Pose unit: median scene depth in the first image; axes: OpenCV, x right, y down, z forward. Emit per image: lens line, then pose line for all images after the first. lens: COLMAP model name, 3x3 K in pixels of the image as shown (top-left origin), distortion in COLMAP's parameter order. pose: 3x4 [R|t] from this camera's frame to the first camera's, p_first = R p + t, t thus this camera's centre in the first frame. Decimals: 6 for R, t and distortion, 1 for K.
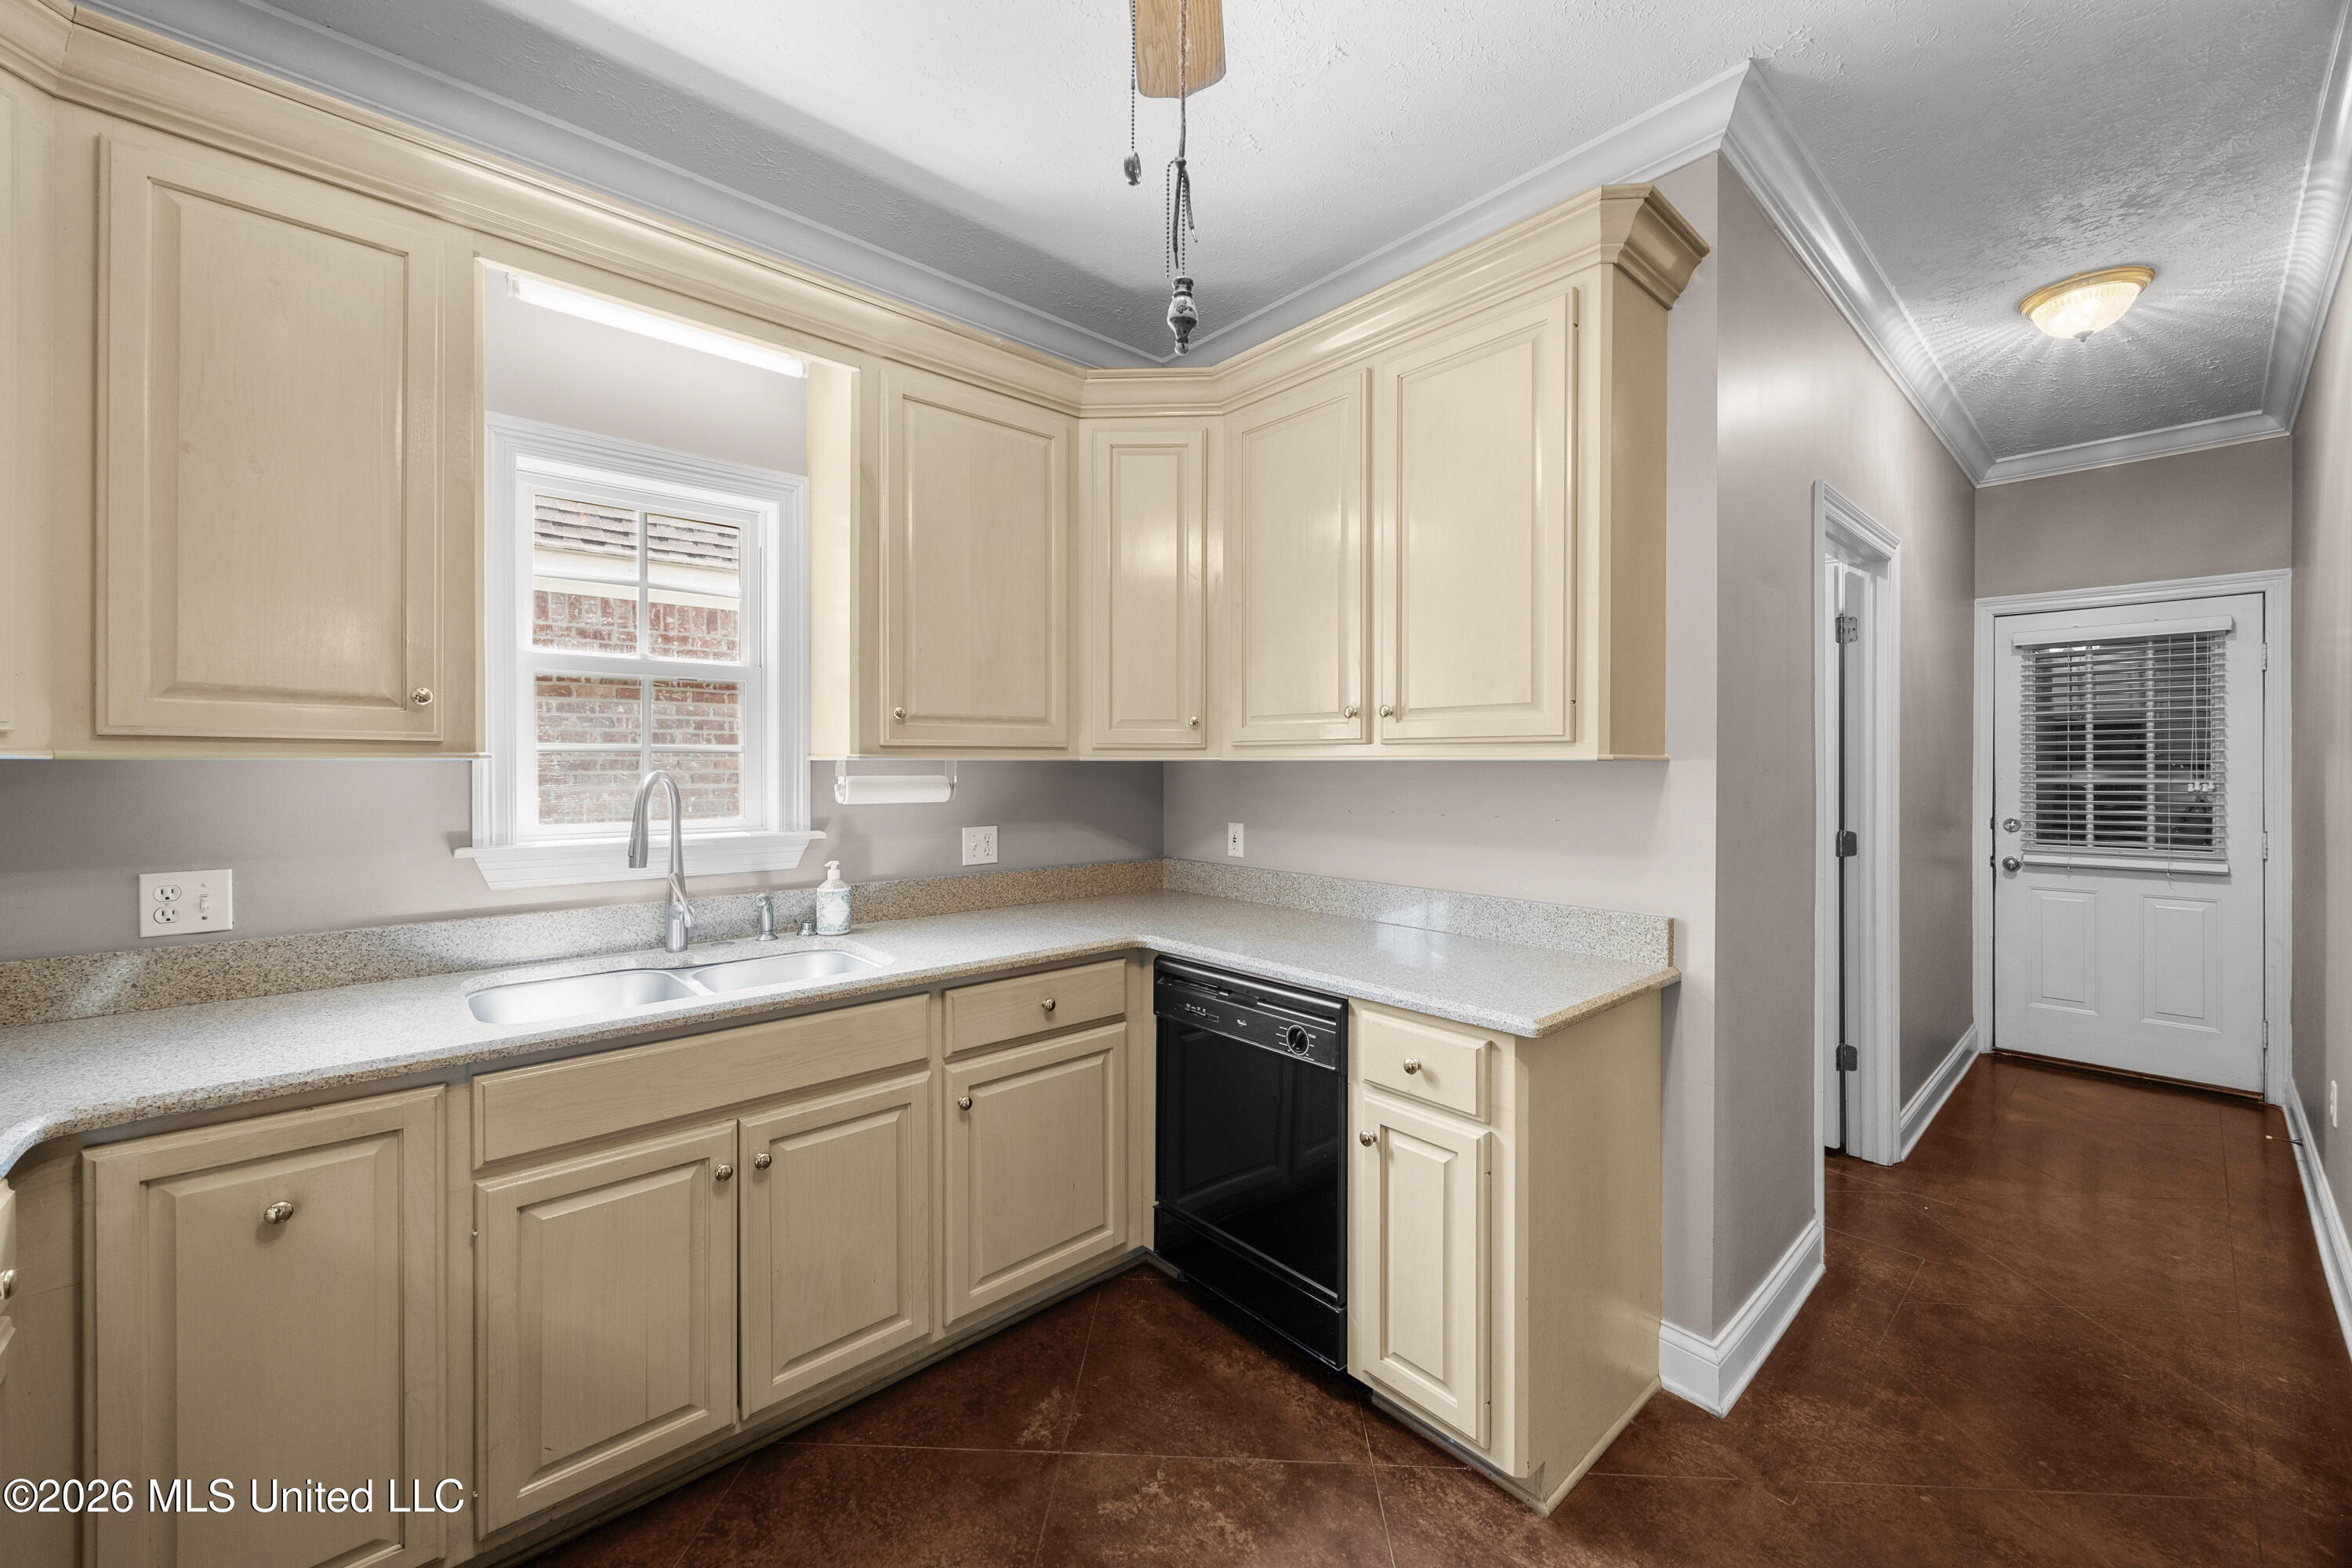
lens RADIAL K [[902.0, 0, 1180.1], [0, 902.0, 766.9], [0, 0, 1]] dist [-0.000995, -0.000108]
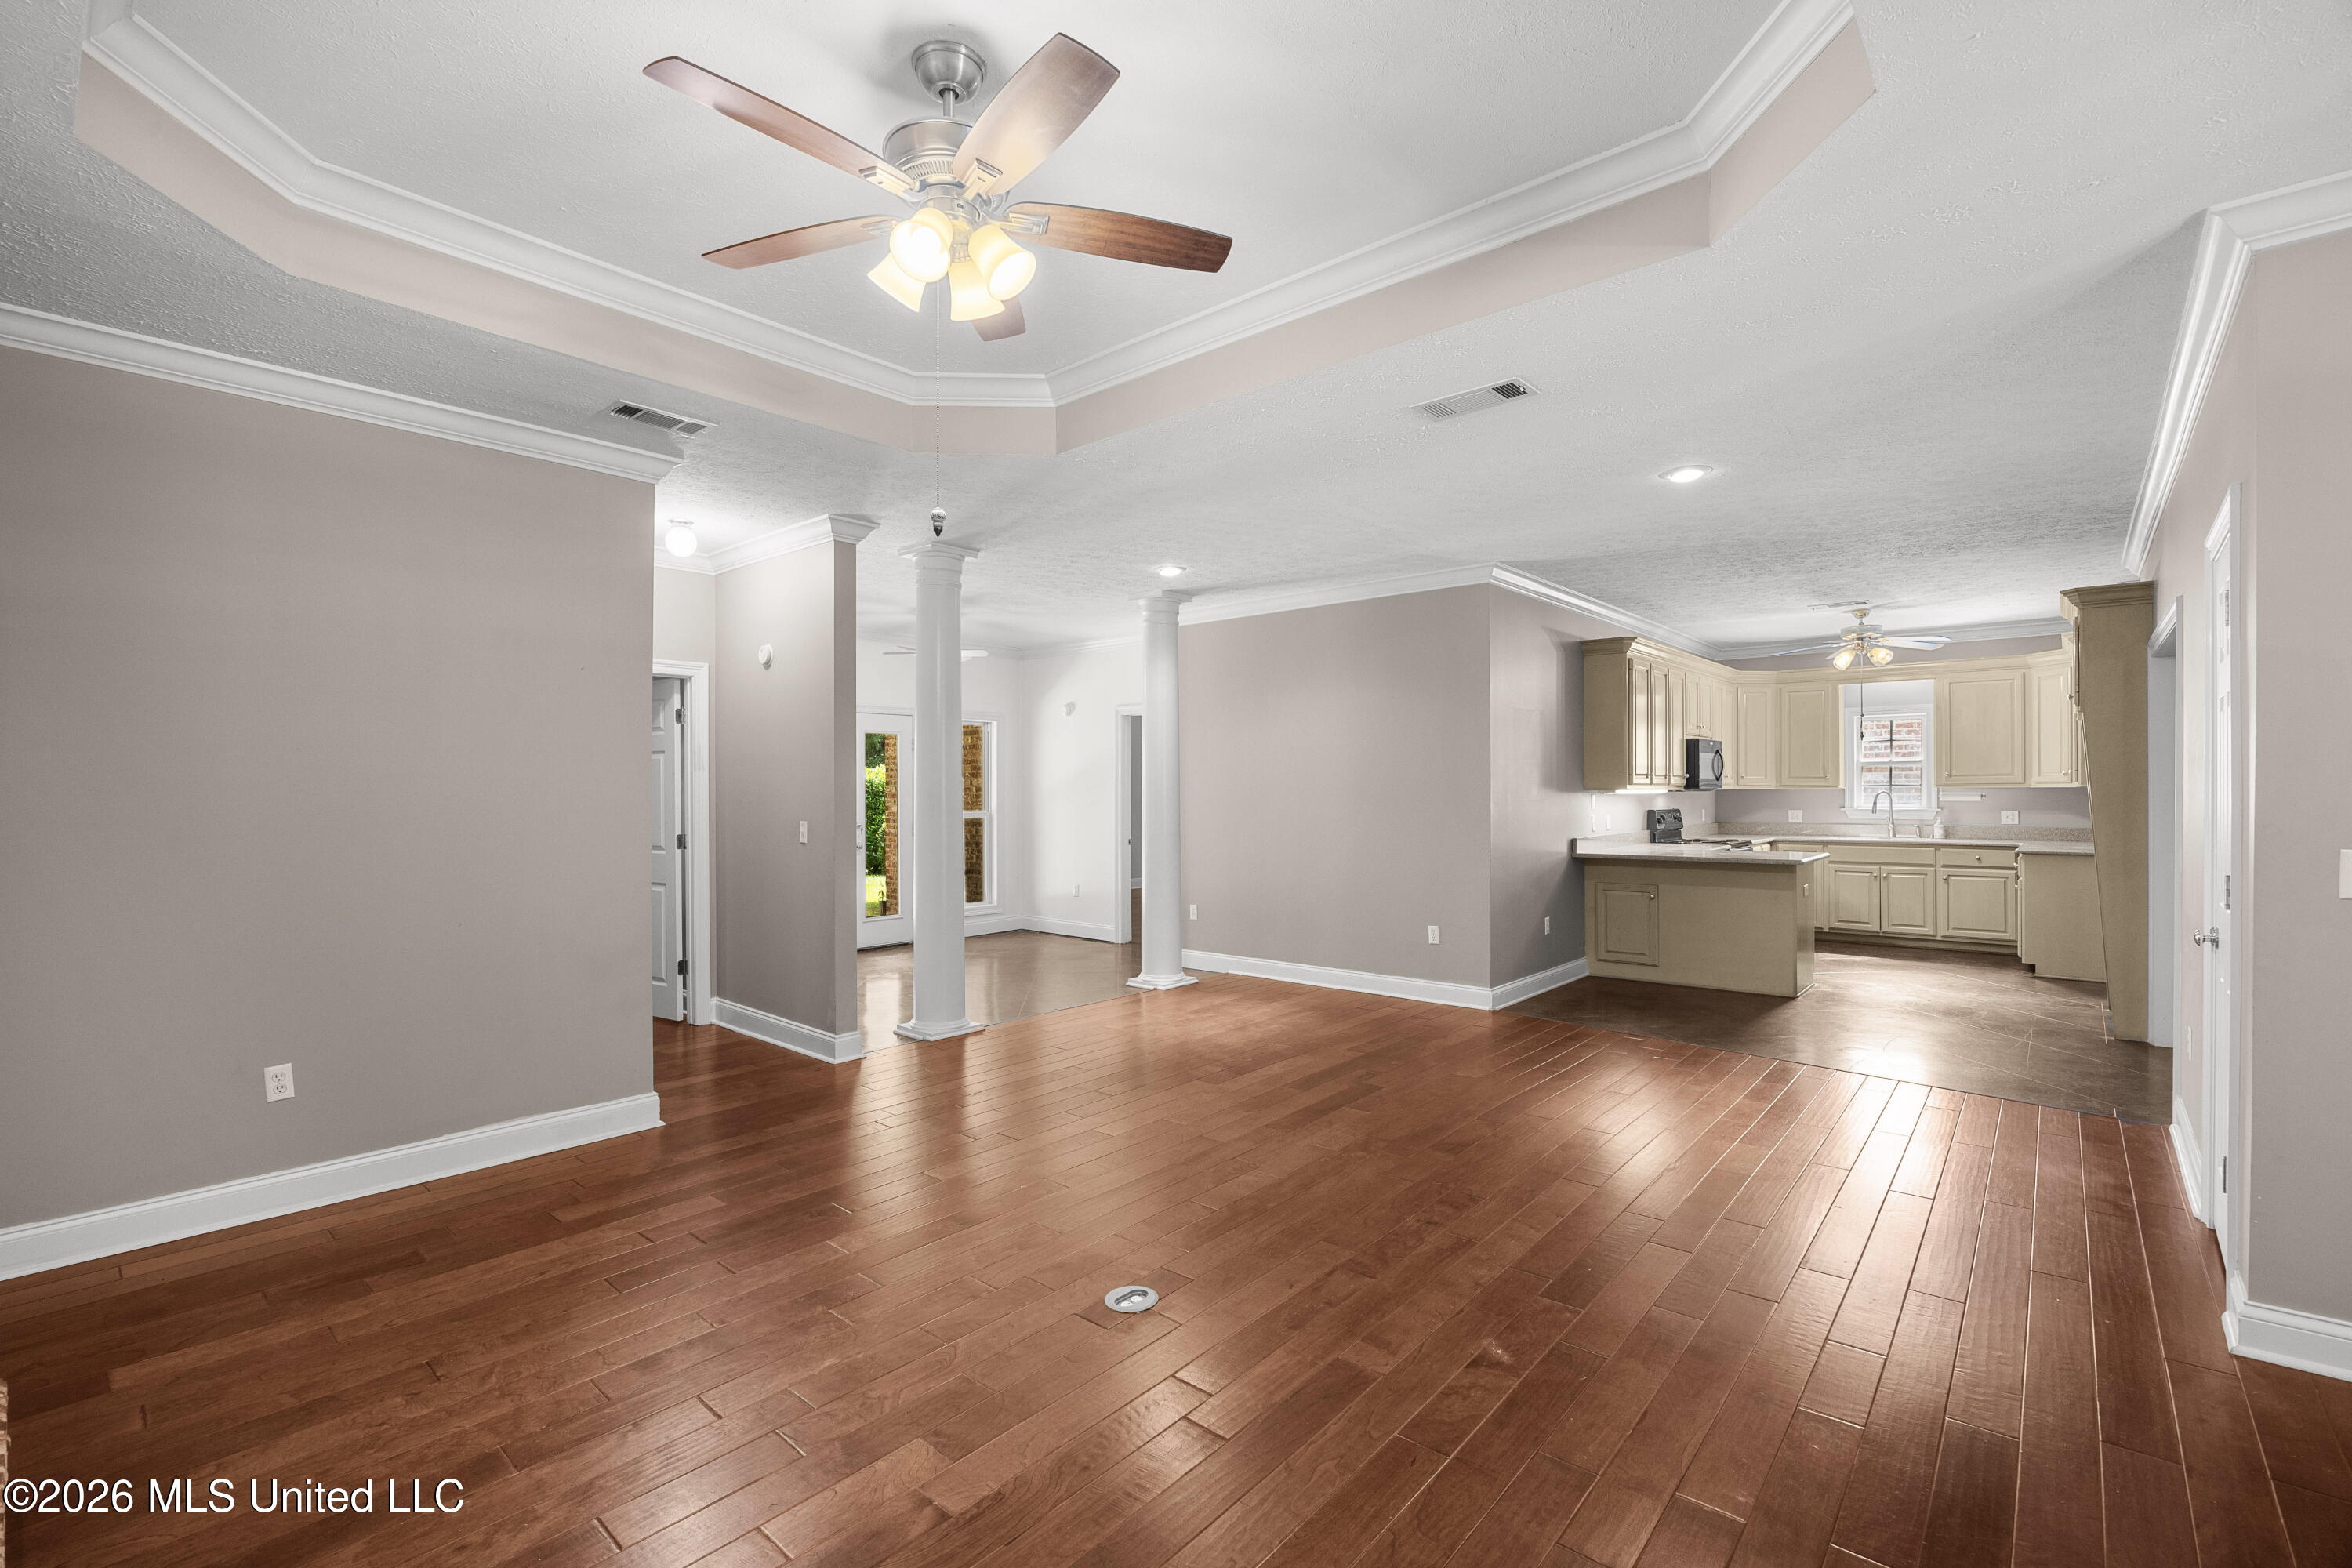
lens RADIAL K [[1035.8, 0, 1190.6], [0, 1035.8, 785.0], [0, 0, 1]] dist [-0.002771, 0.000136]
pose [[0.127790, -0.009295, -0.991758, 3.501262], [0.000309, 0.999956, -0.009332, 0.018201], [0.991801, 0.000886, 0.127787, -2.579504]]
